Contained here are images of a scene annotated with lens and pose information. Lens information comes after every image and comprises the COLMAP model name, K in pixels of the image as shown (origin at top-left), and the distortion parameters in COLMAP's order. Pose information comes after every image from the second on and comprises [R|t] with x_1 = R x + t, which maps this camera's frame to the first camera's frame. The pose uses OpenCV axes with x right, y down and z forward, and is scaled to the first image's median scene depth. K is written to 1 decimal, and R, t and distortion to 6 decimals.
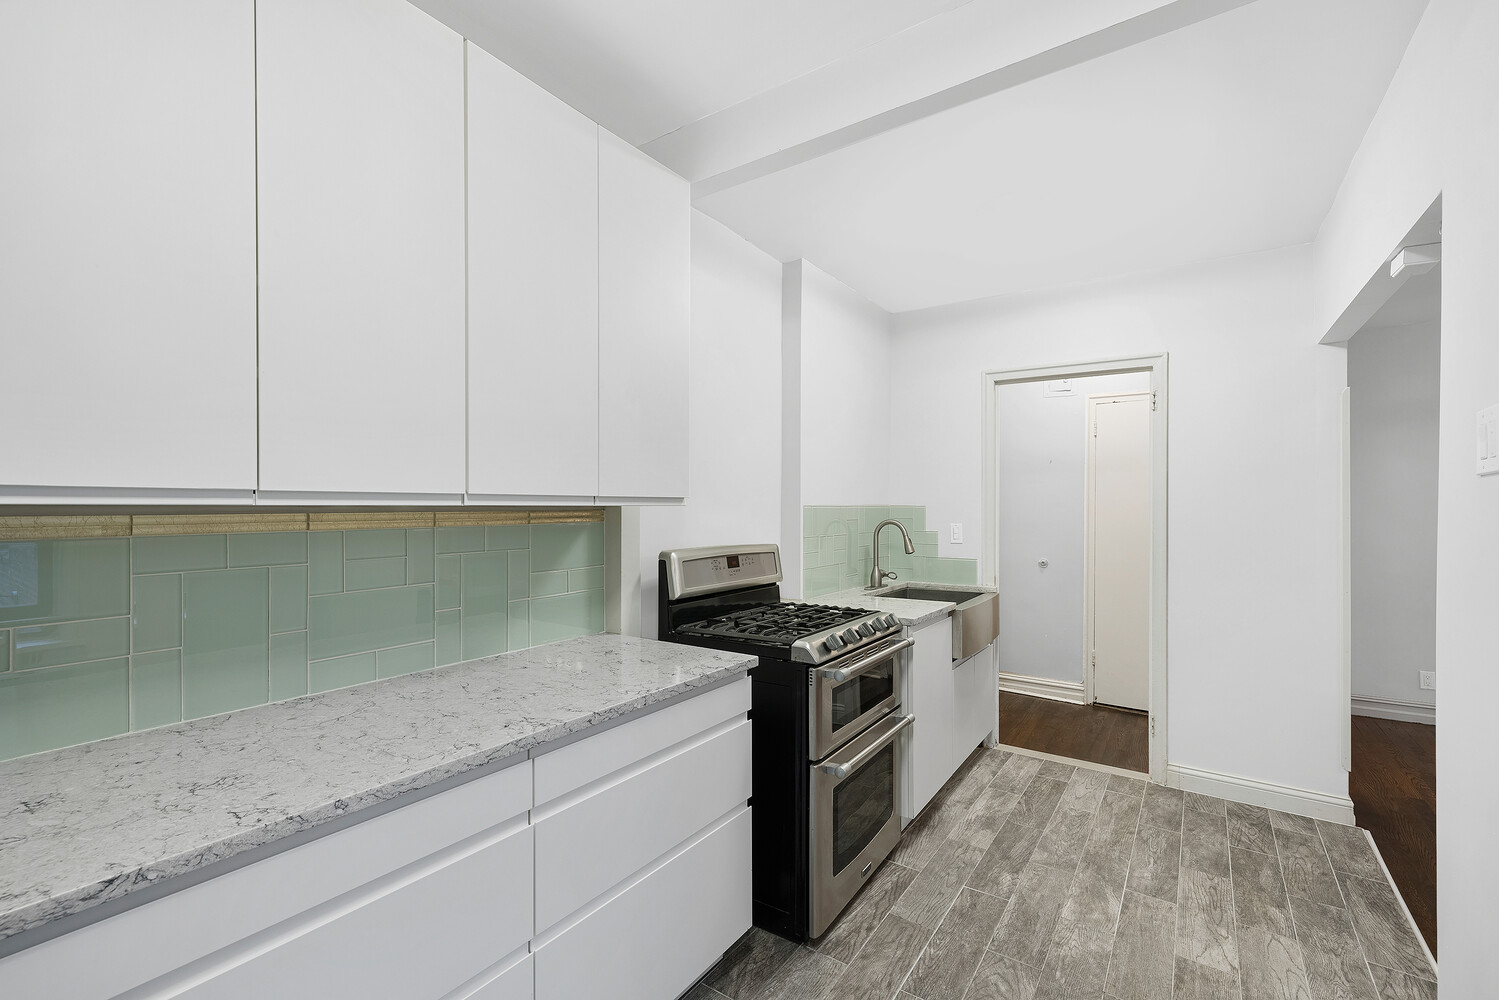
lens RADIAL K [[634.6, 0, 749.5], [0, 634.6, 504.0], [0, 0, 1]] dist [0.002033, 0.000431]
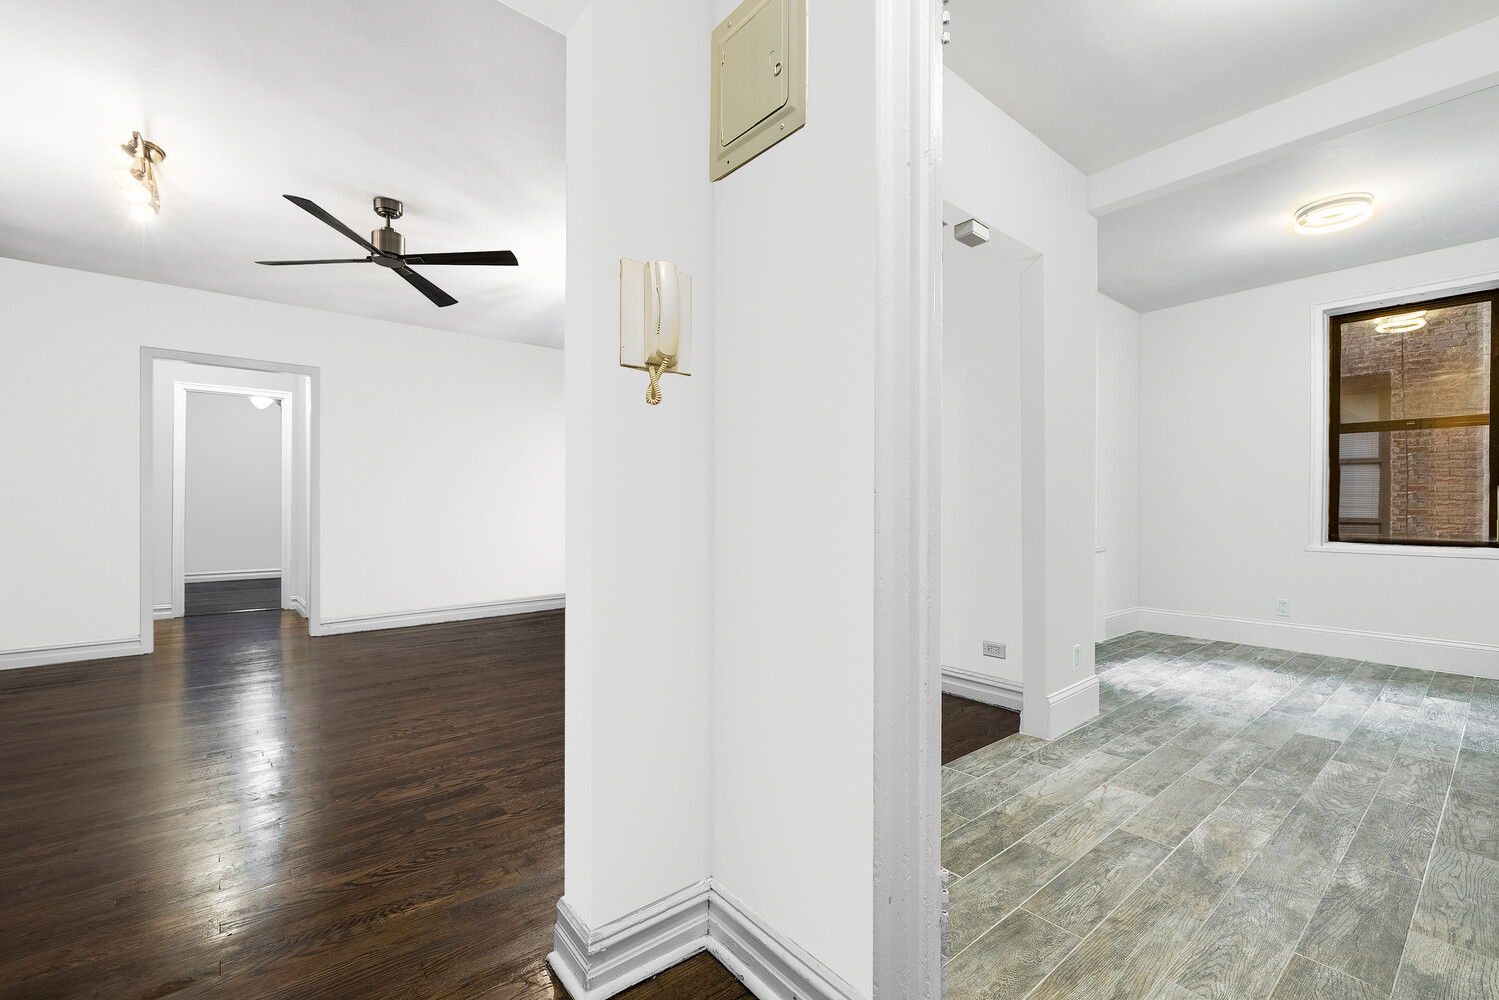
lens RADIAL K [[634.6, 0, 747.8], [0, 634.6, 505.7], [0, 0, 1]] dist [0.002033, 0.000431]
pose [[-0.963080, -0.002440, 0.269204, 0.874488], [-0.003953, 0.999979, -0.005077, 0.165078], [-0.269186, -0.005954, -0.963070, 1.881043]]
